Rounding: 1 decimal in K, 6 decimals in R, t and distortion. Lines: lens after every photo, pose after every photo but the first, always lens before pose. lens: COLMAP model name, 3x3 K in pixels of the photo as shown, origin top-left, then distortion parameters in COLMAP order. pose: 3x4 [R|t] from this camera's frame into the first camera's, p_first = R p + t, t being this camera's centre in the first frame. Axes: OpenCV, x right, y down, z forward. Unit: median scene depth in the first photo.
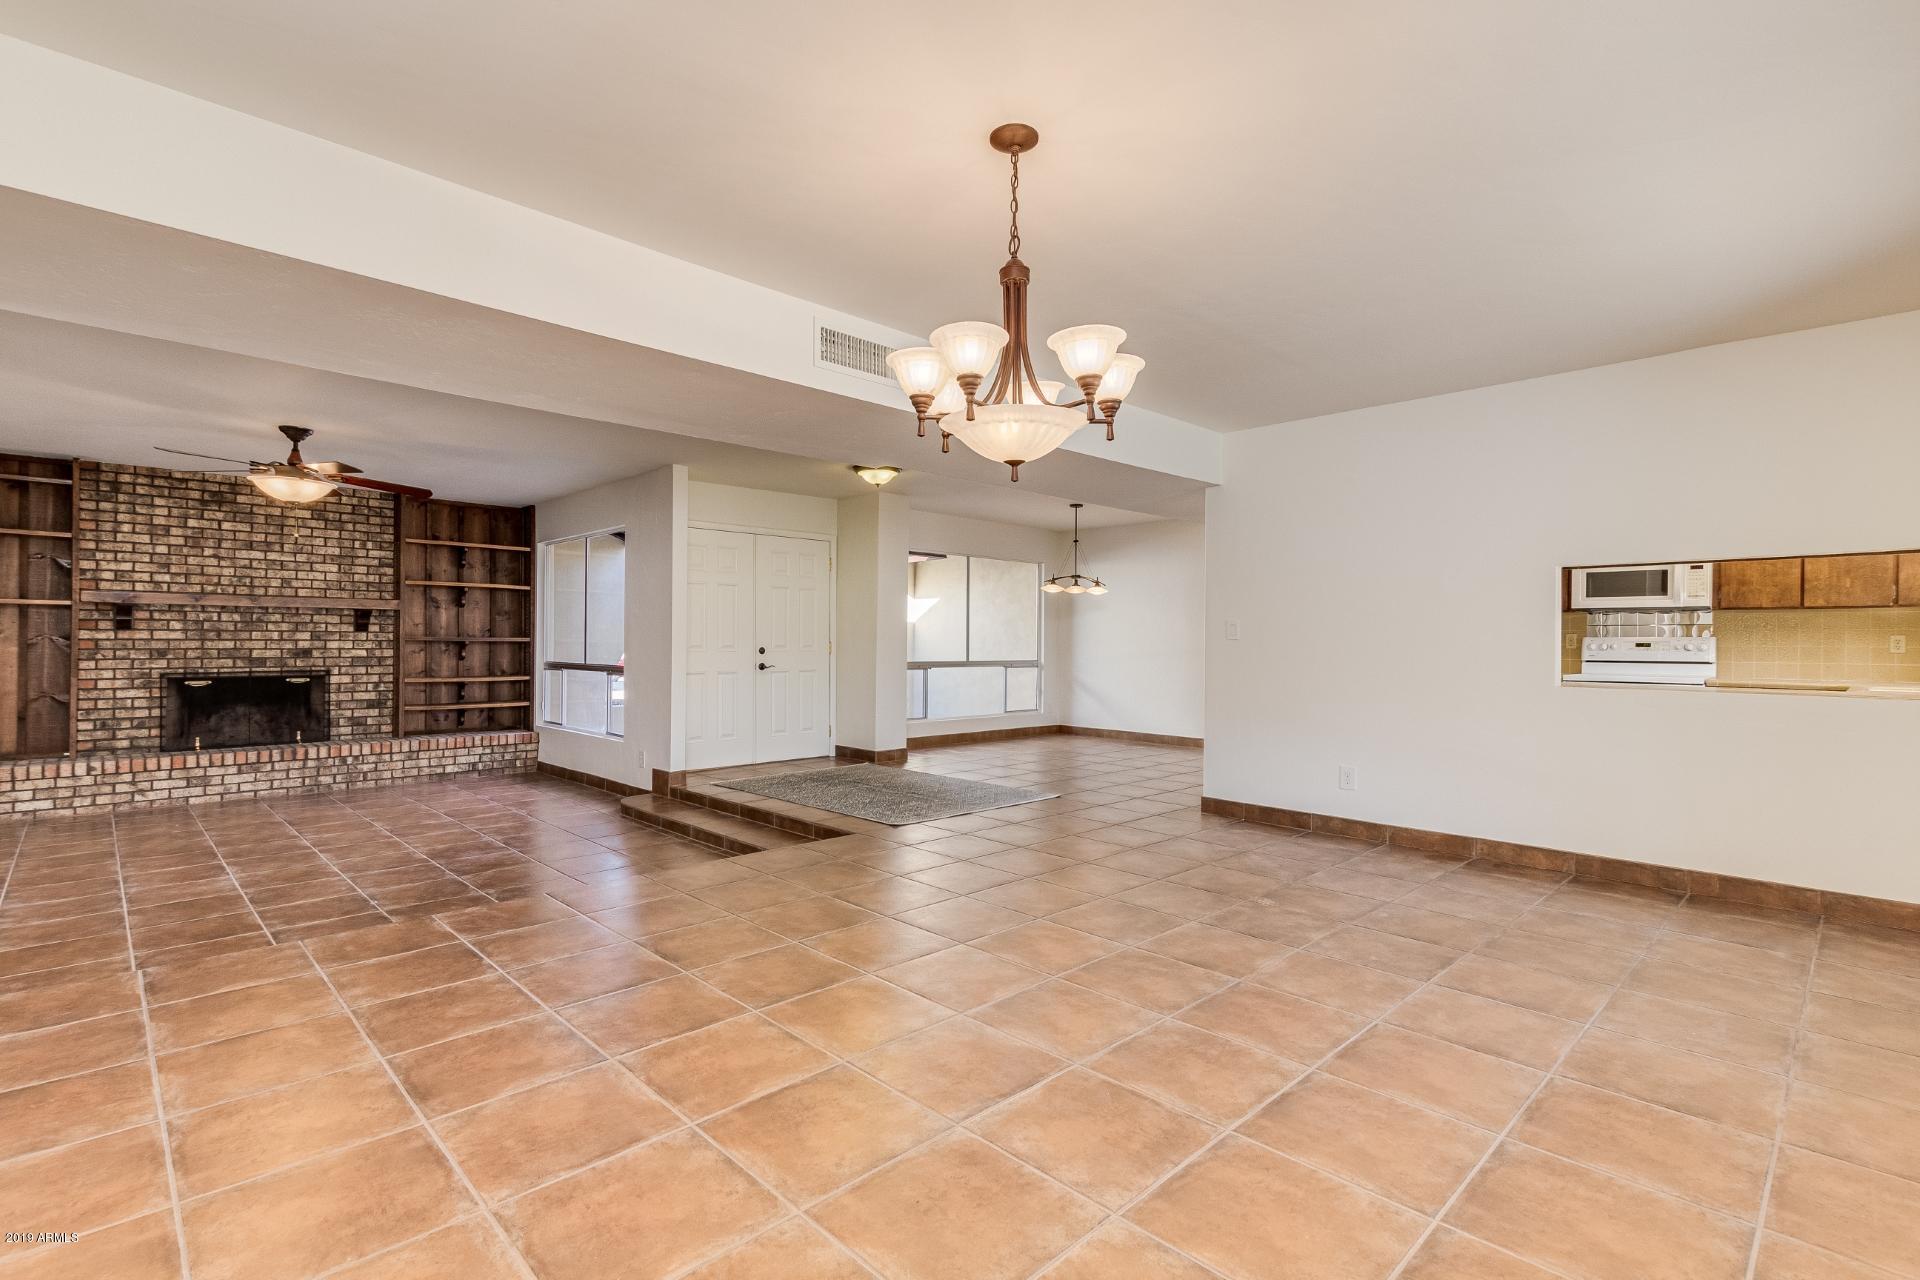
lens RADIAL K [[897.3, 0, 949.1], [0, 897.3, 643.0], [0, 0, 1]] dist [0.006970, 0.000071]
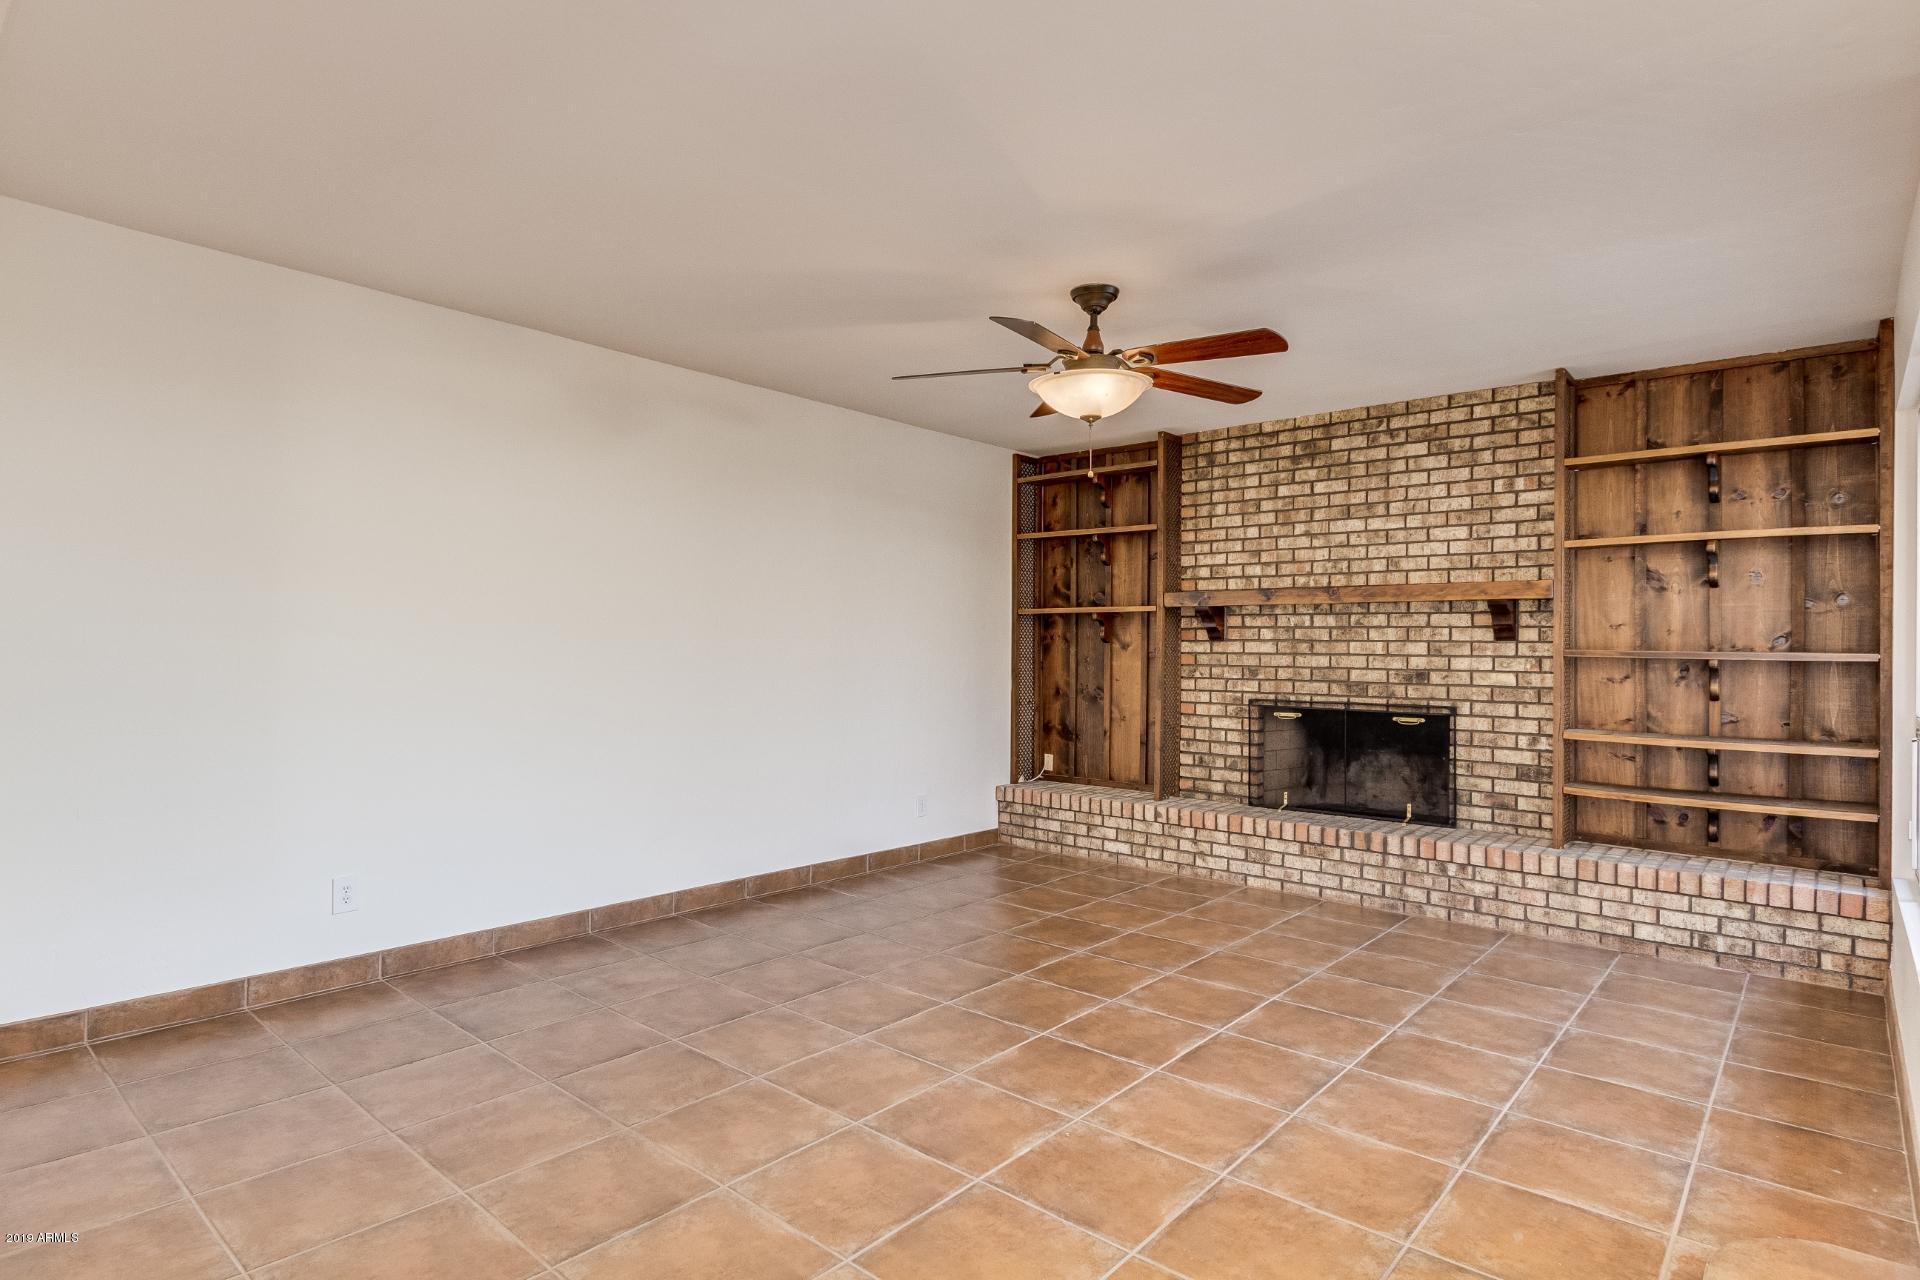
lens RADIAL K [[1008.2, 0, 934.3], [0, 1008.2, 636.1], [0, 0, 1]] dist [0.004138, 0.000568]
pose [[0.083168, -0.014791, -0.996426, -0.064851], [-0.009778, 0.999830, -0.015657, -0.002490], [0.996488, 0.011045, 0.083010, 0.648930]]
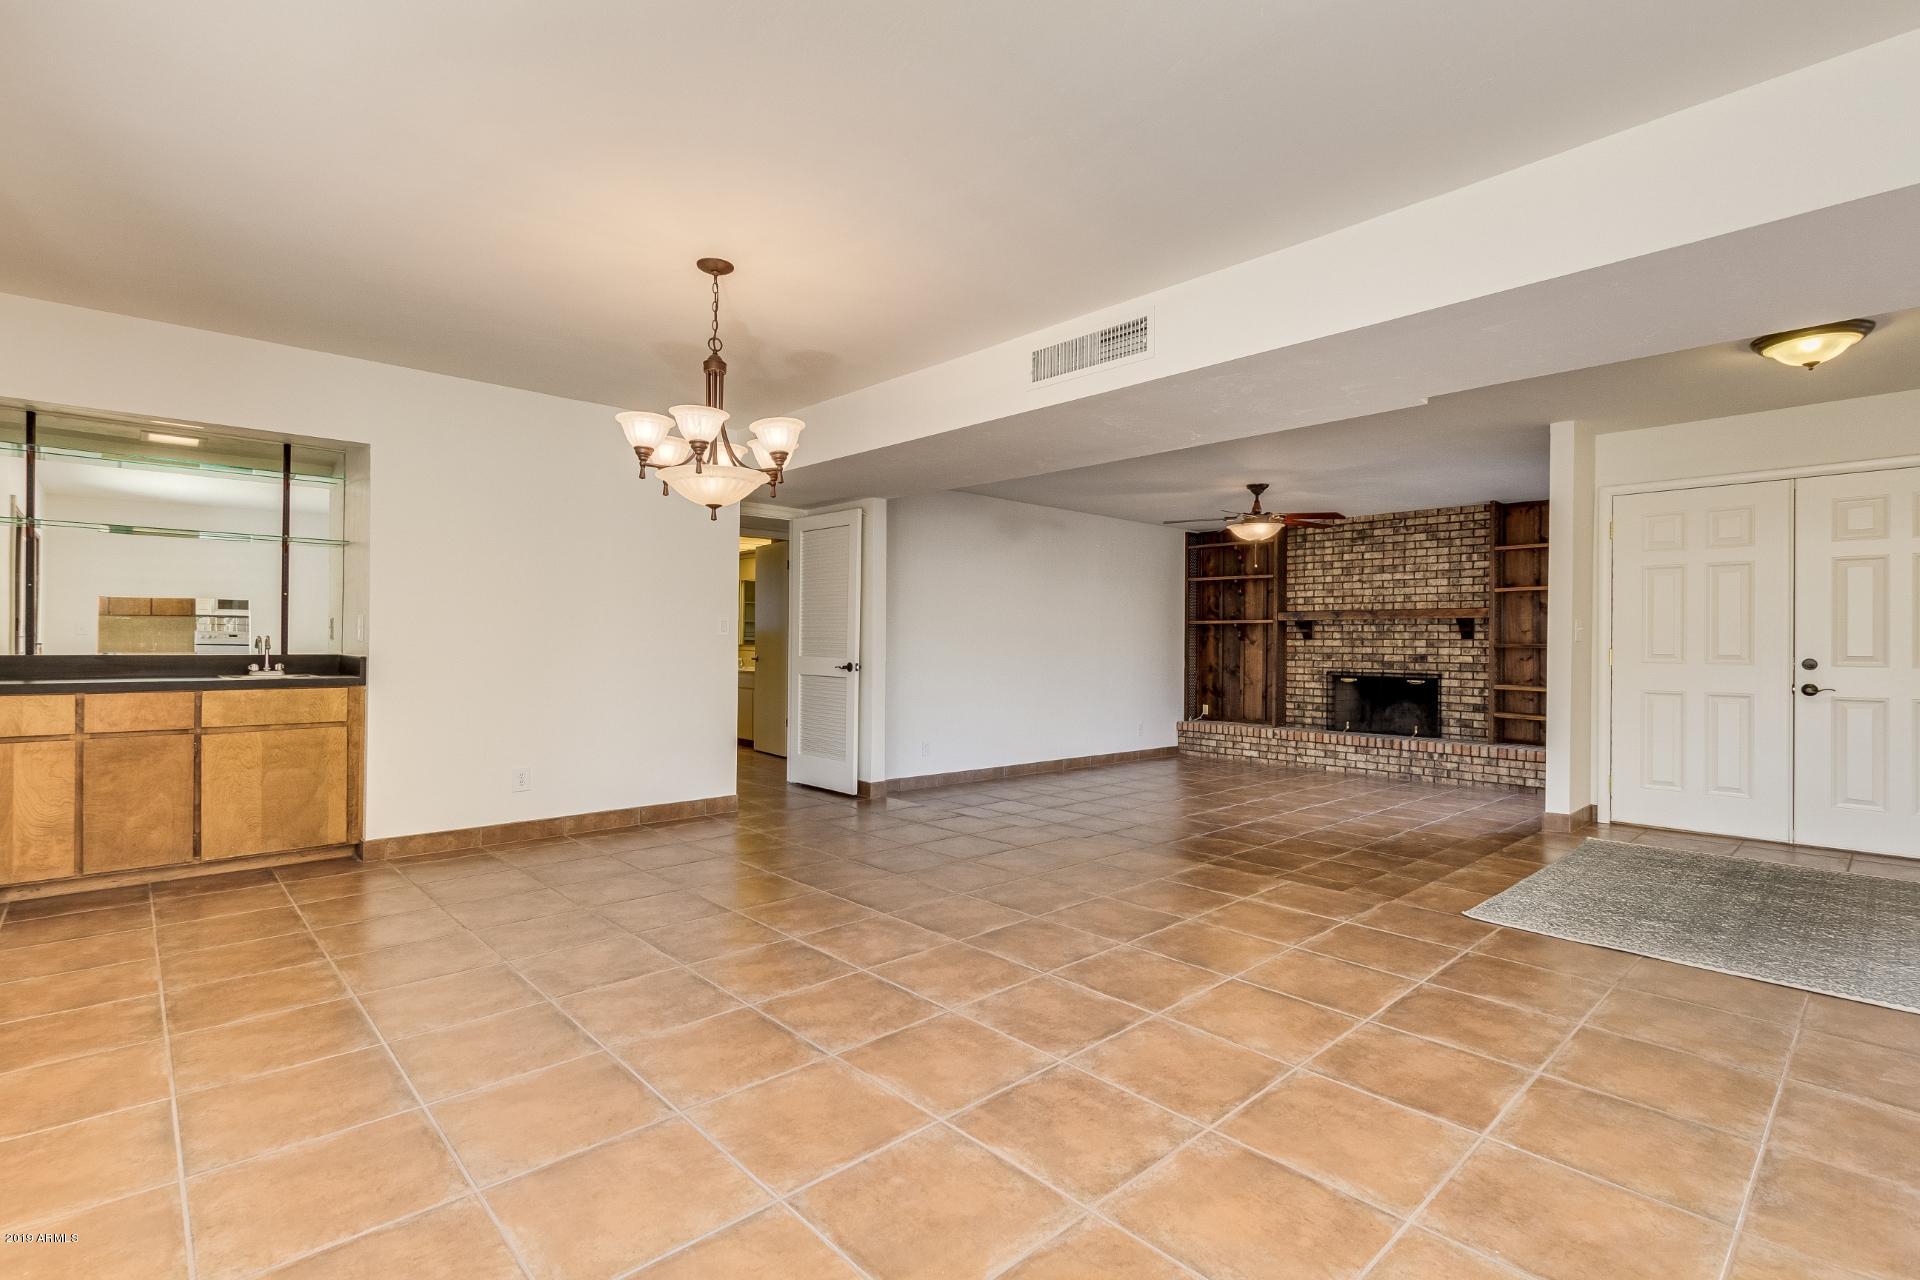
lens RADIAL K [[881.6, 0, 941.1], [0, 881.6, 638.7], [0, 0, 1]] dist [0.005629, -0.000147]
pose [[-0.022230, -0.009479, -0.999708, 0.440888], [-0.009267, 0.999914, -0.009275, 0.002396], [0.999710, 0.009058, -0.022316, 0.437515]]
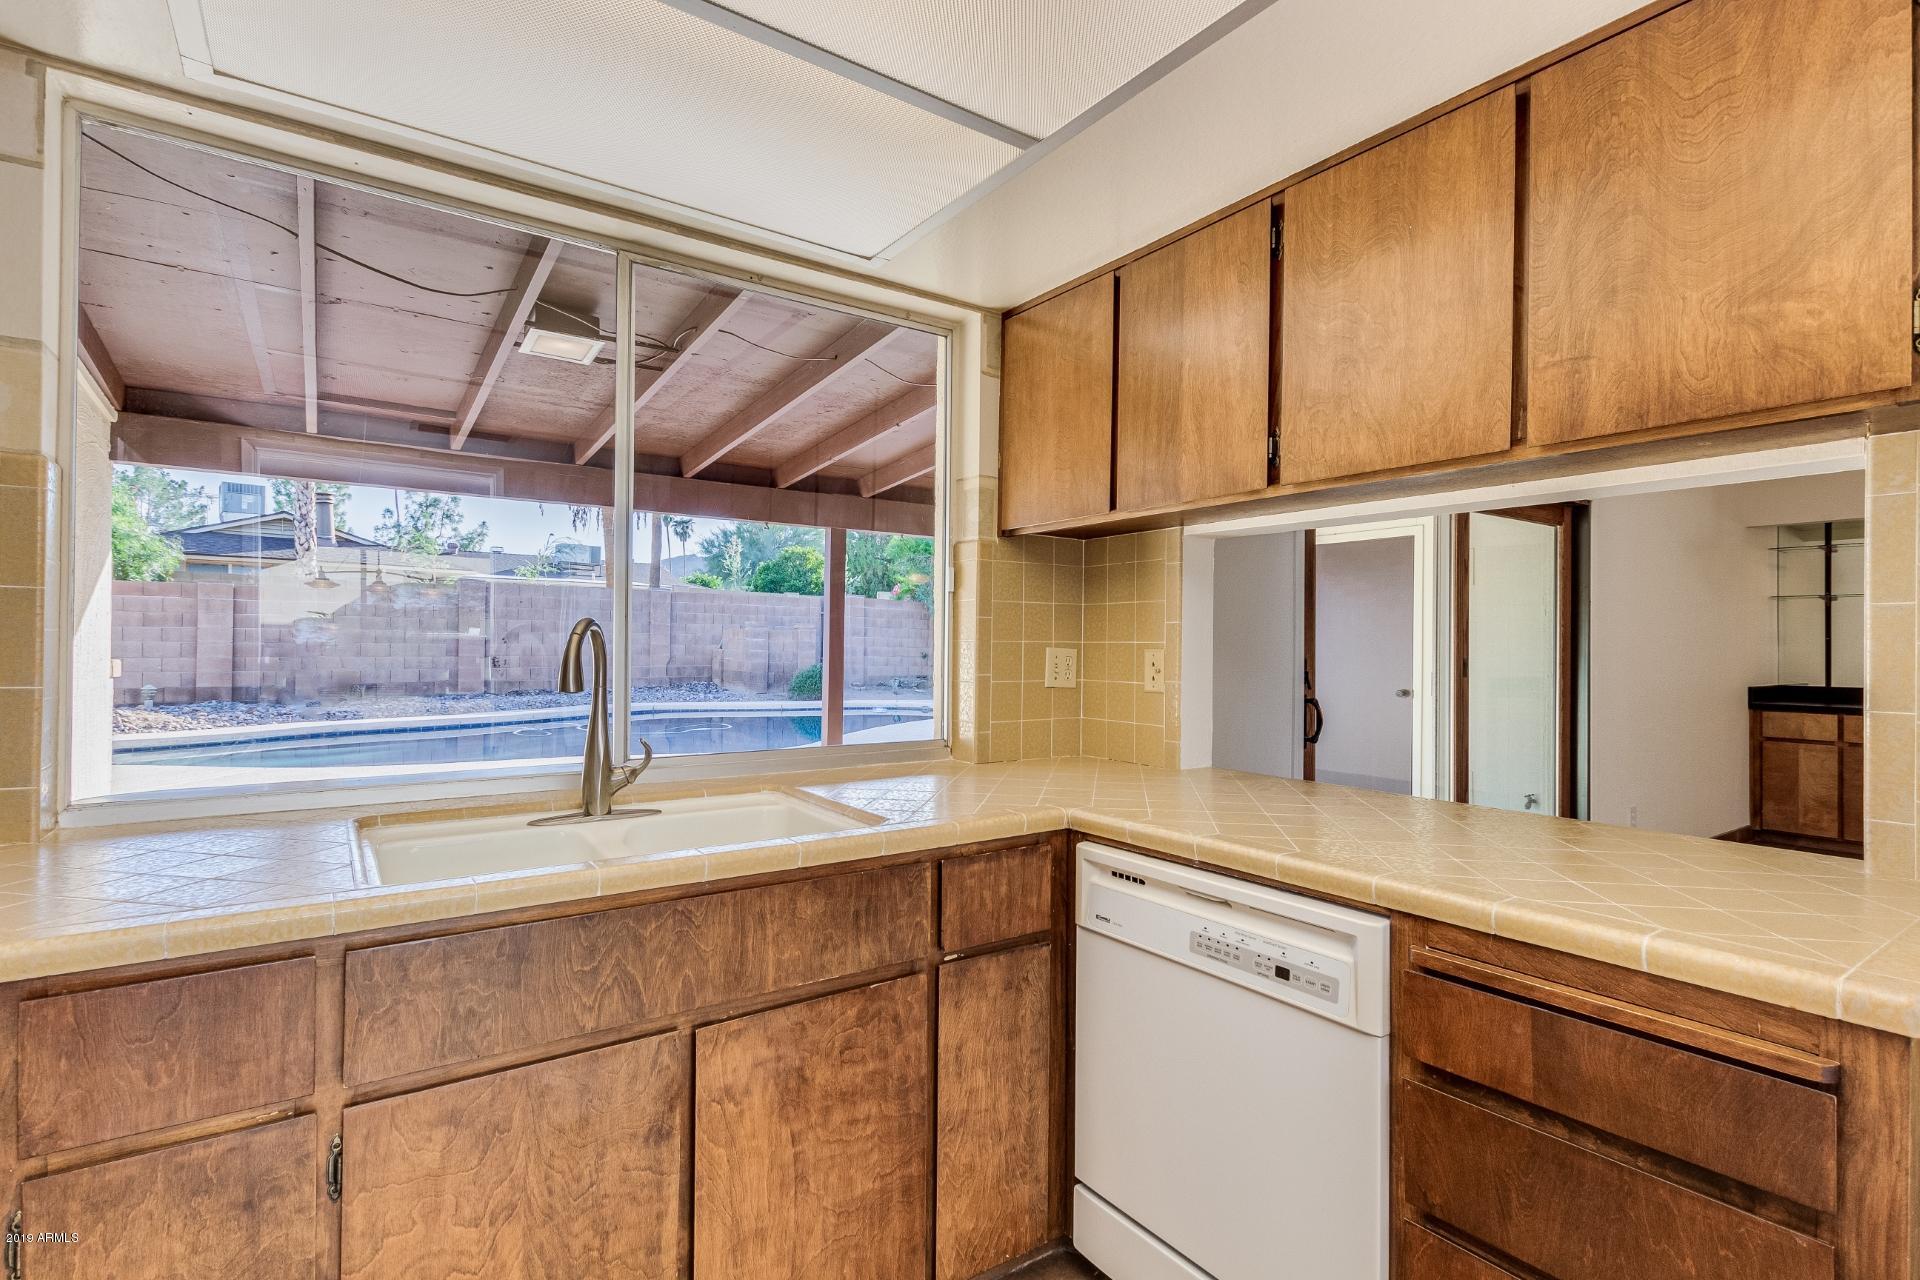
lens RADIAL K [[907.0, 0, 949.1], [0, 907.0, 640.7], [0, 0, 1]] dist [0.014561, -0.007126]
pose [[-0.988054, -0.015166, 0.153361, 0.563258], [-0.015957, 0.999865, -0.003934, -0.012649], [-0.153280, -0.006335, -0.988162, 0.798558]]
